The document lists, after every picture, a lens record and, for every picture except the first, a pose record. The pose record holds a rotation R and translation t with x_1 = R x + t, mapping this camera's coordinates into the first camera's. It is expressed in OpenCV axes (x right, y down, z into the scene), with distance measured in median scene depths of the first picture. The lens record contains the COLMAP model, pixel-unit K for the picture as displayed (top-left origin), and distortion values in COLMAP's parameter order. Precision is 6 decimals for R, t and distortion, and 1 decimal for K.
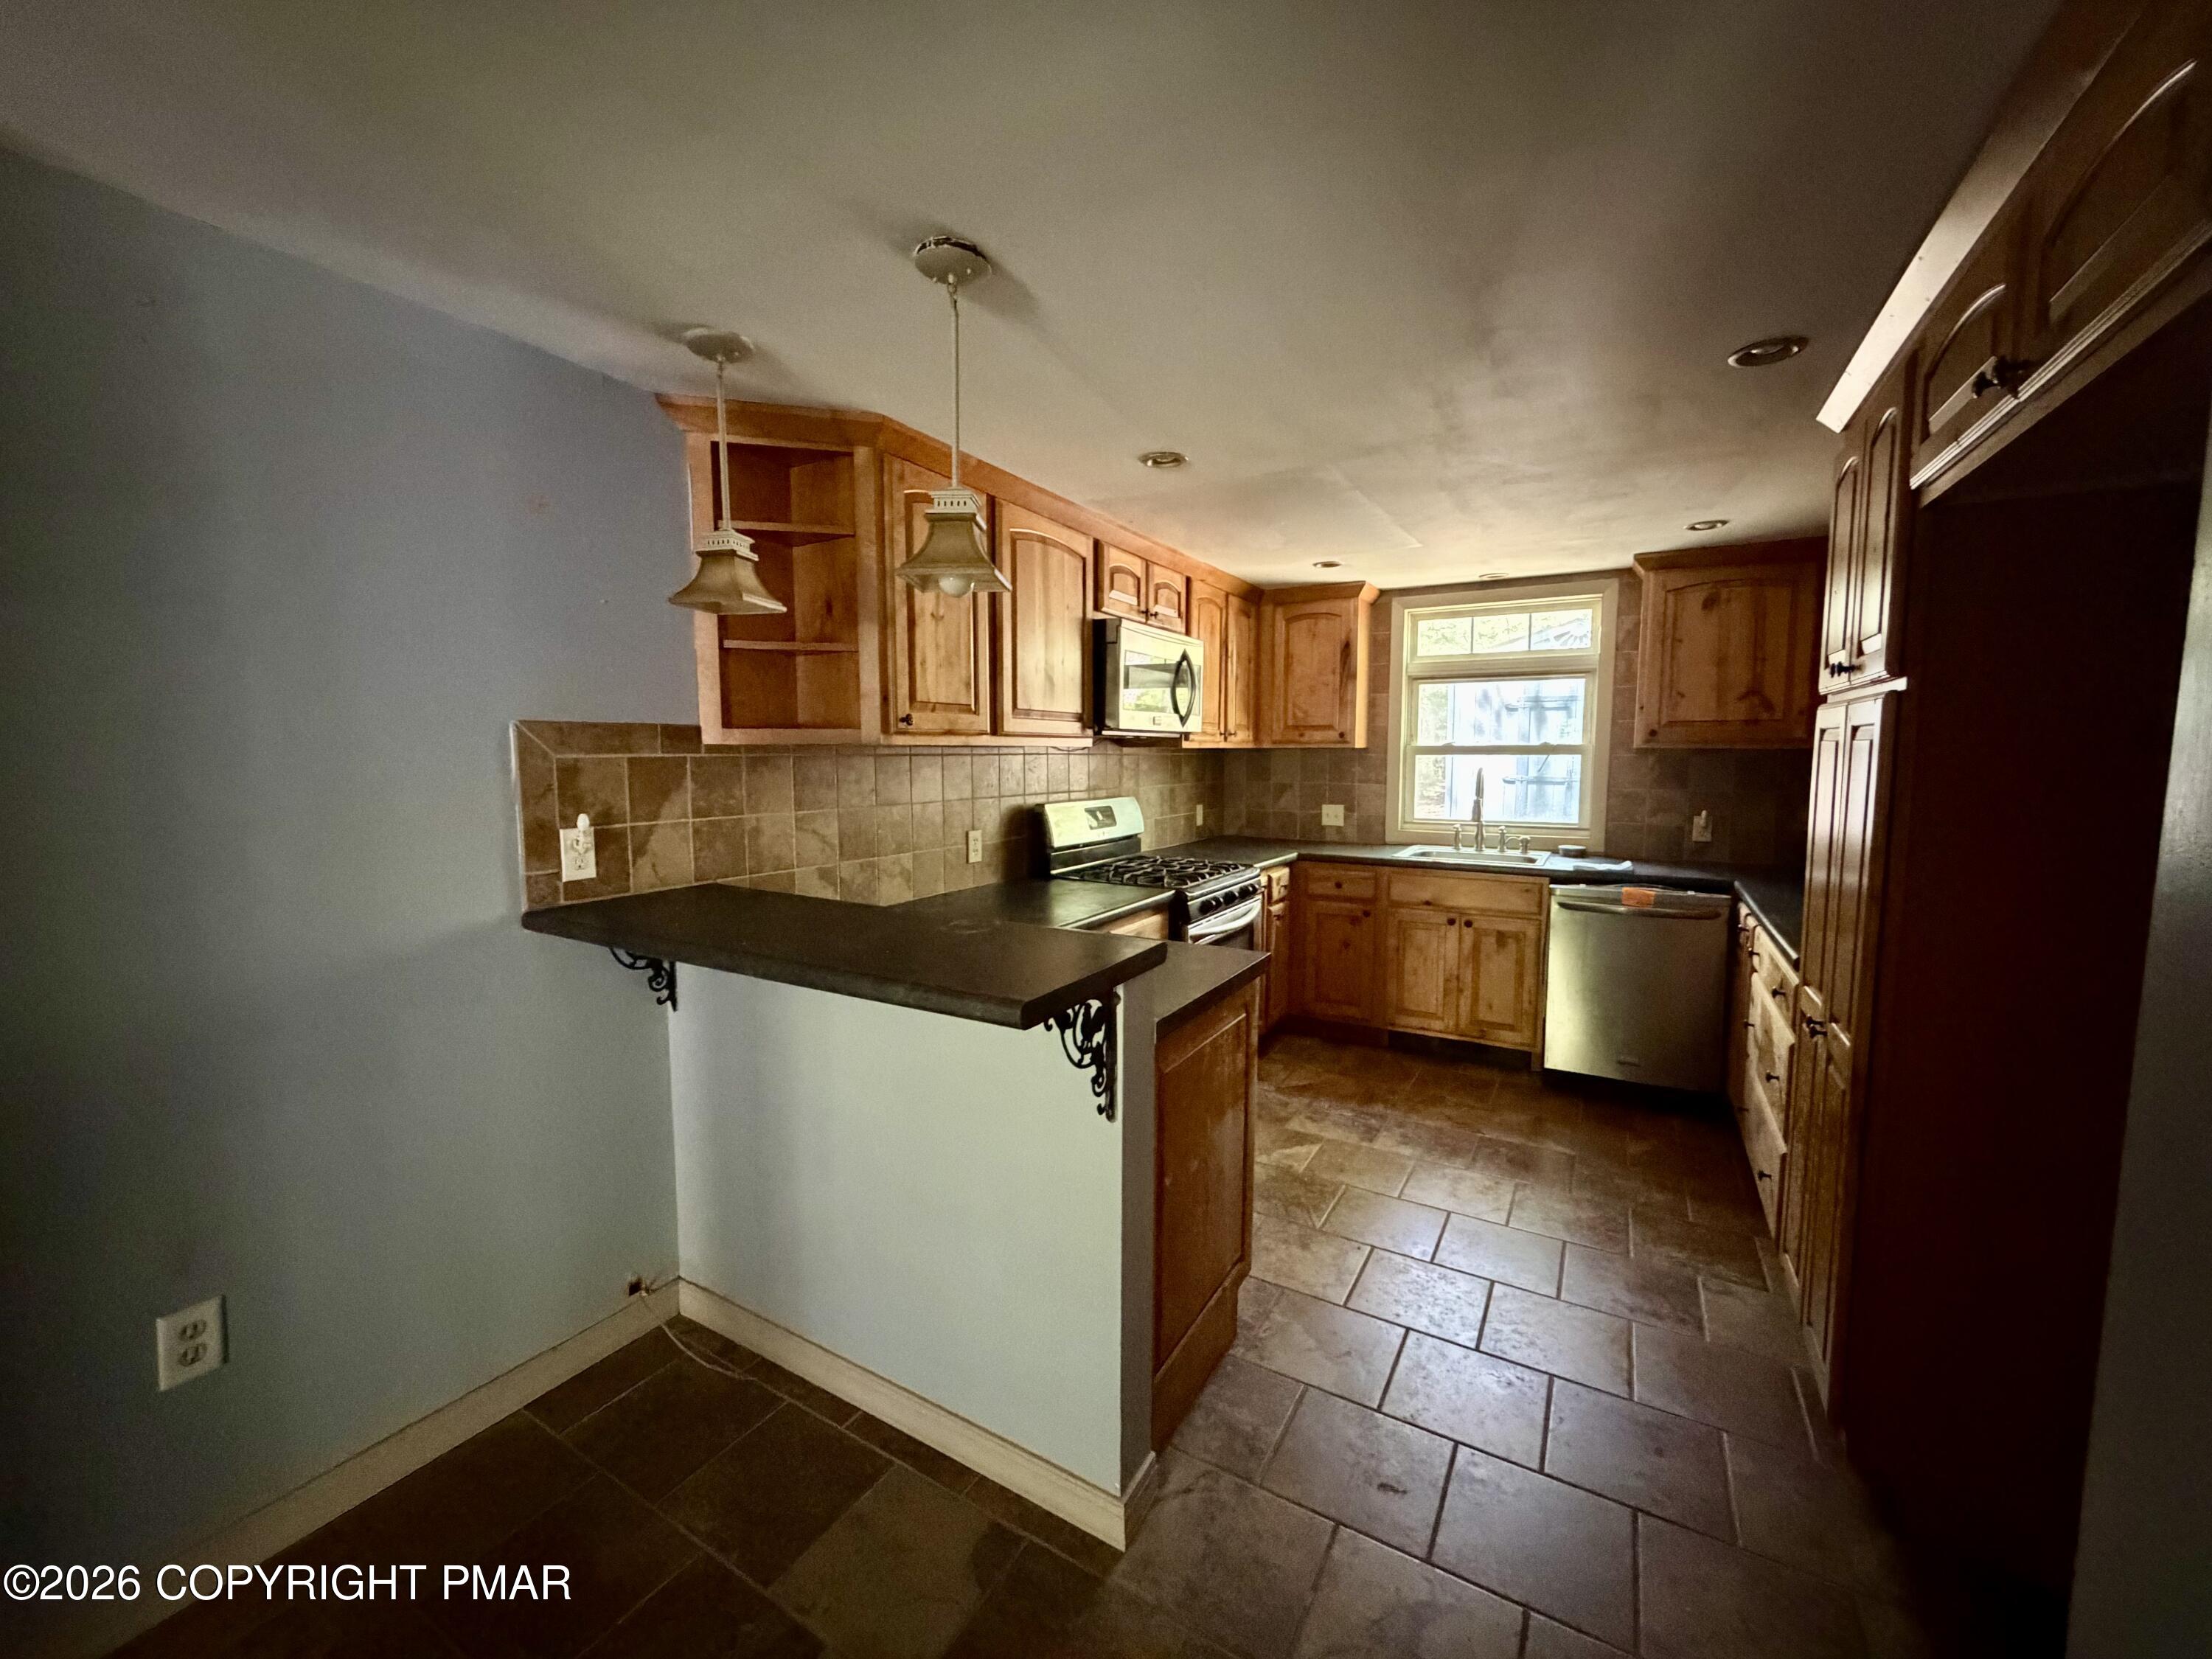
lens RADIAL K [[879.7, 0, 1095.6], [0, 879.7, 819.6], [0, 0, 1]] dist [-0.000497, 0.000150]
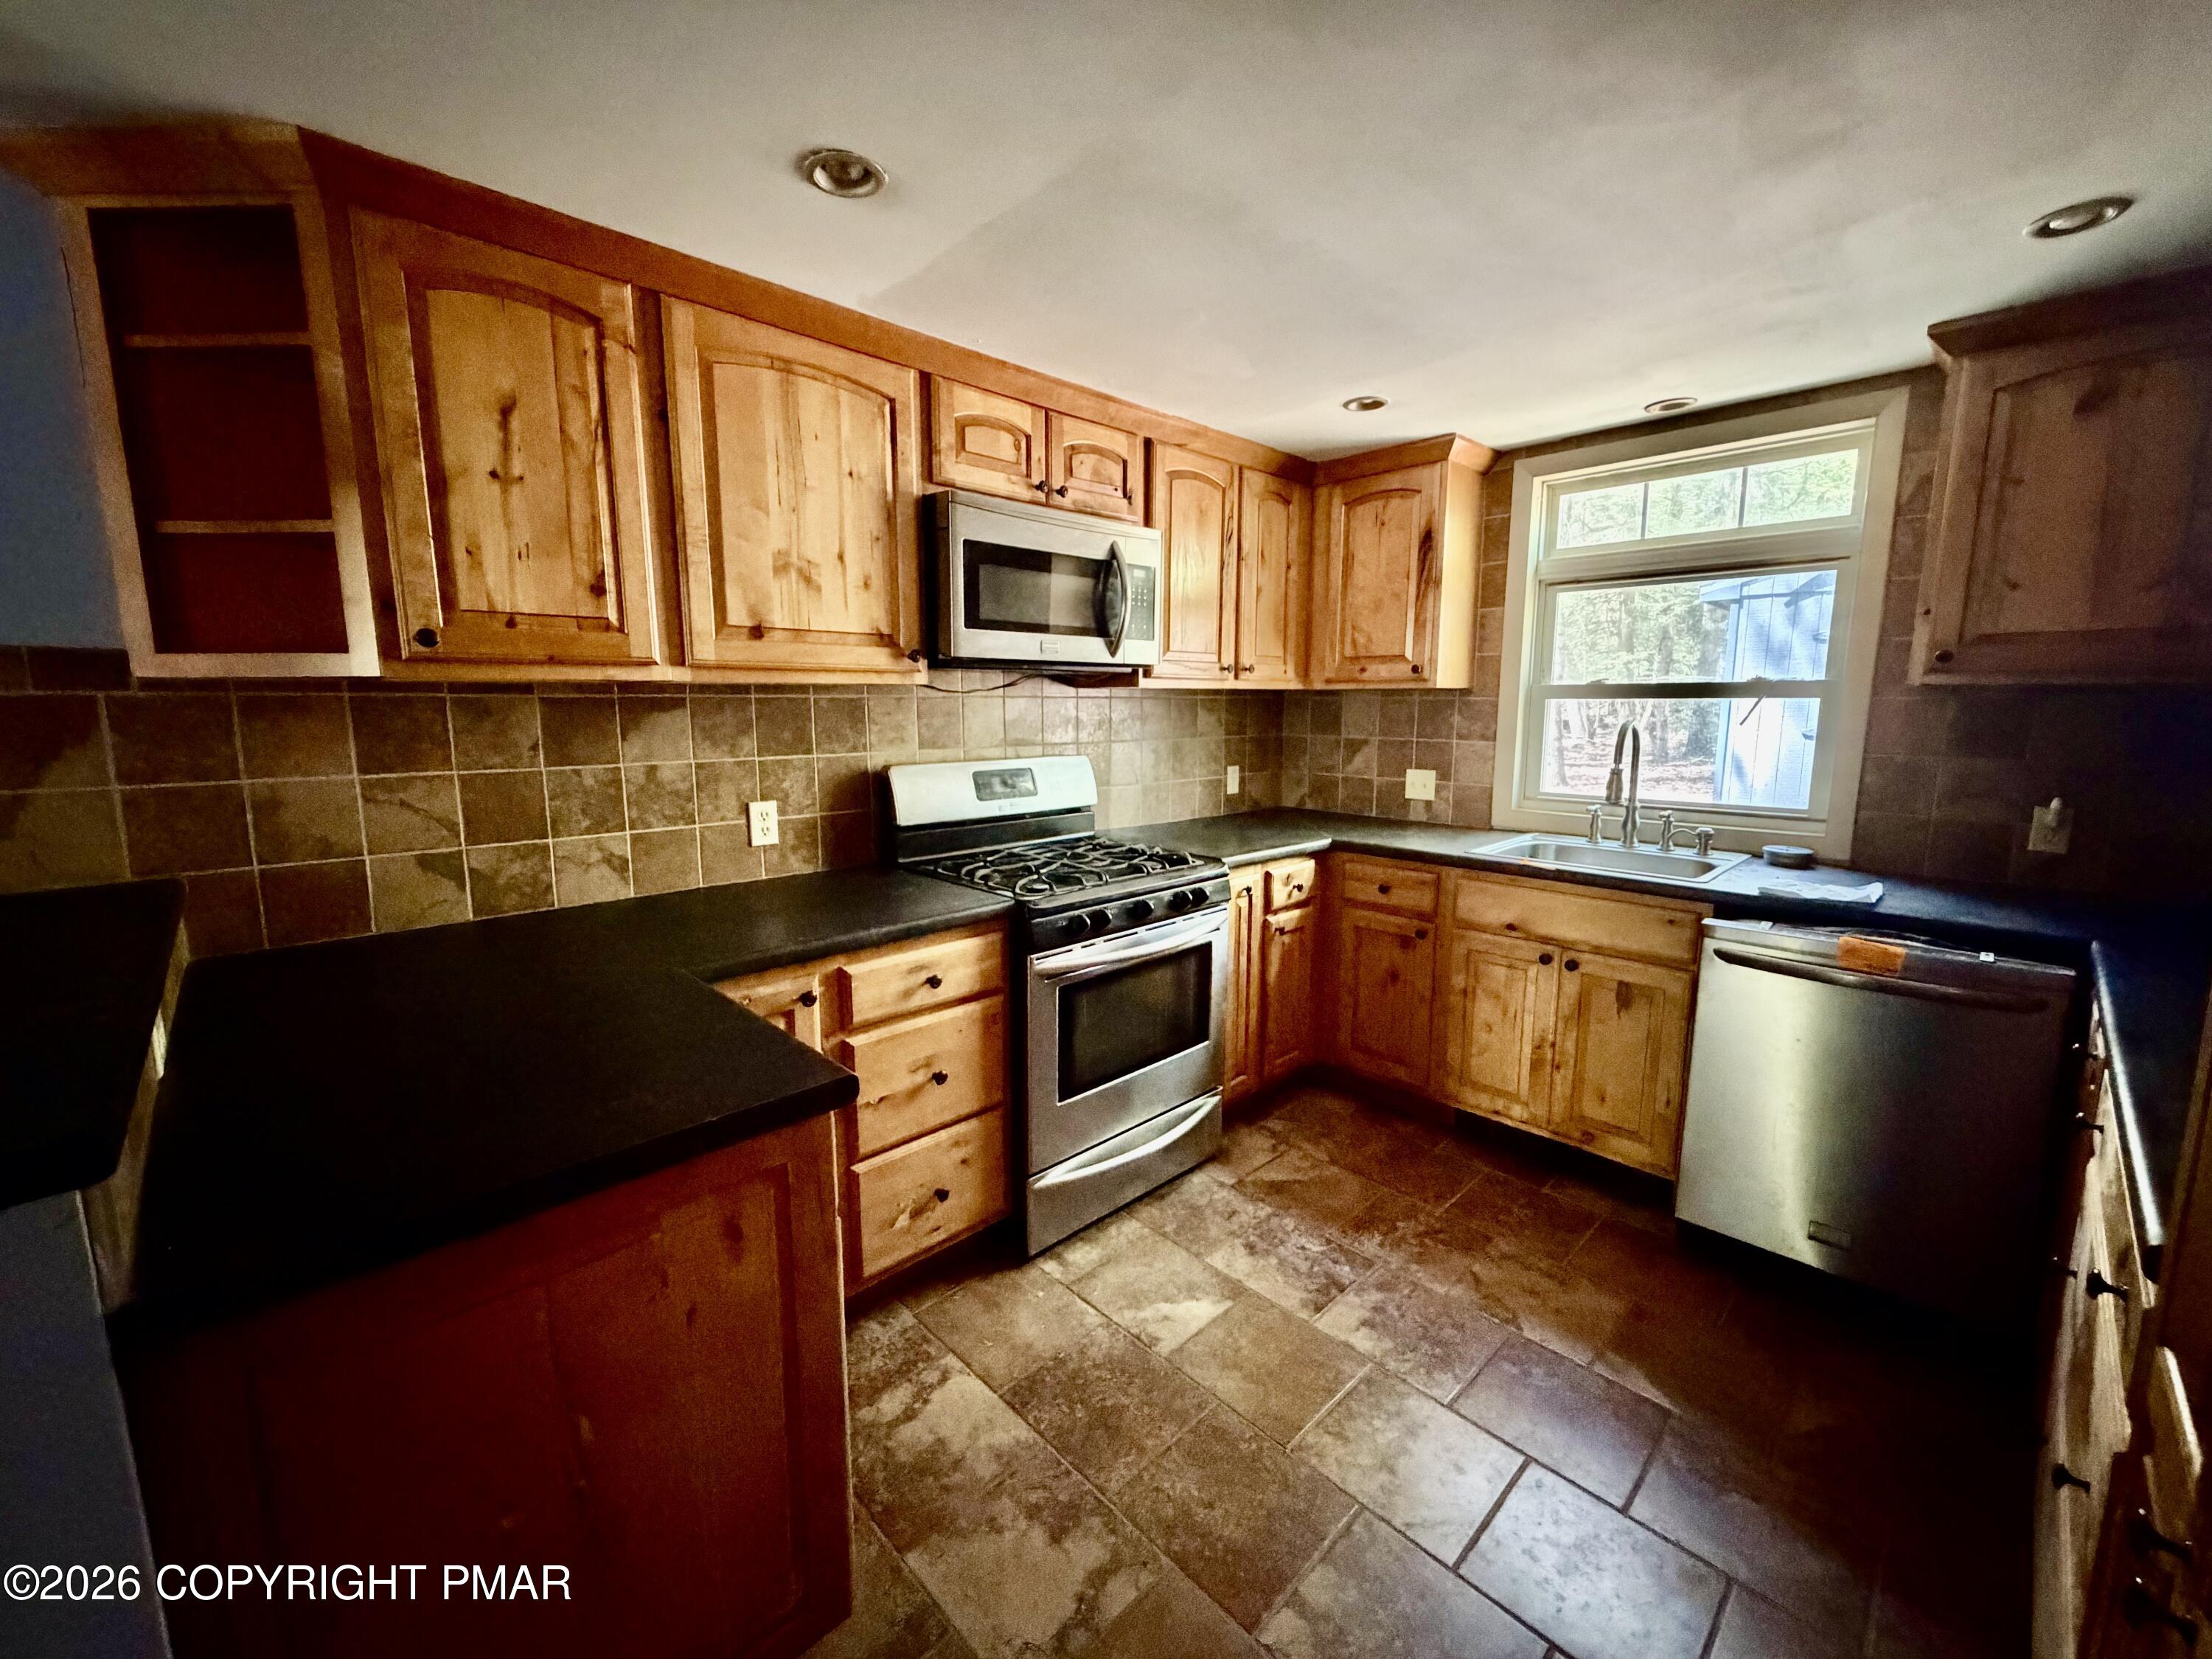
lens RADIAL K [[879.7, 0, 1098.5], [0, 879.7, 822.0], [0, 0, 1]] dist [-0.000497, 0.000150]
pose [[0.962189, 0.037065, -0.269849, 0.262701], [-0.020605, 0.997764, 0.063577, -0.018117], [0.271602, -0.055613, 0.960801, 0.304216]]
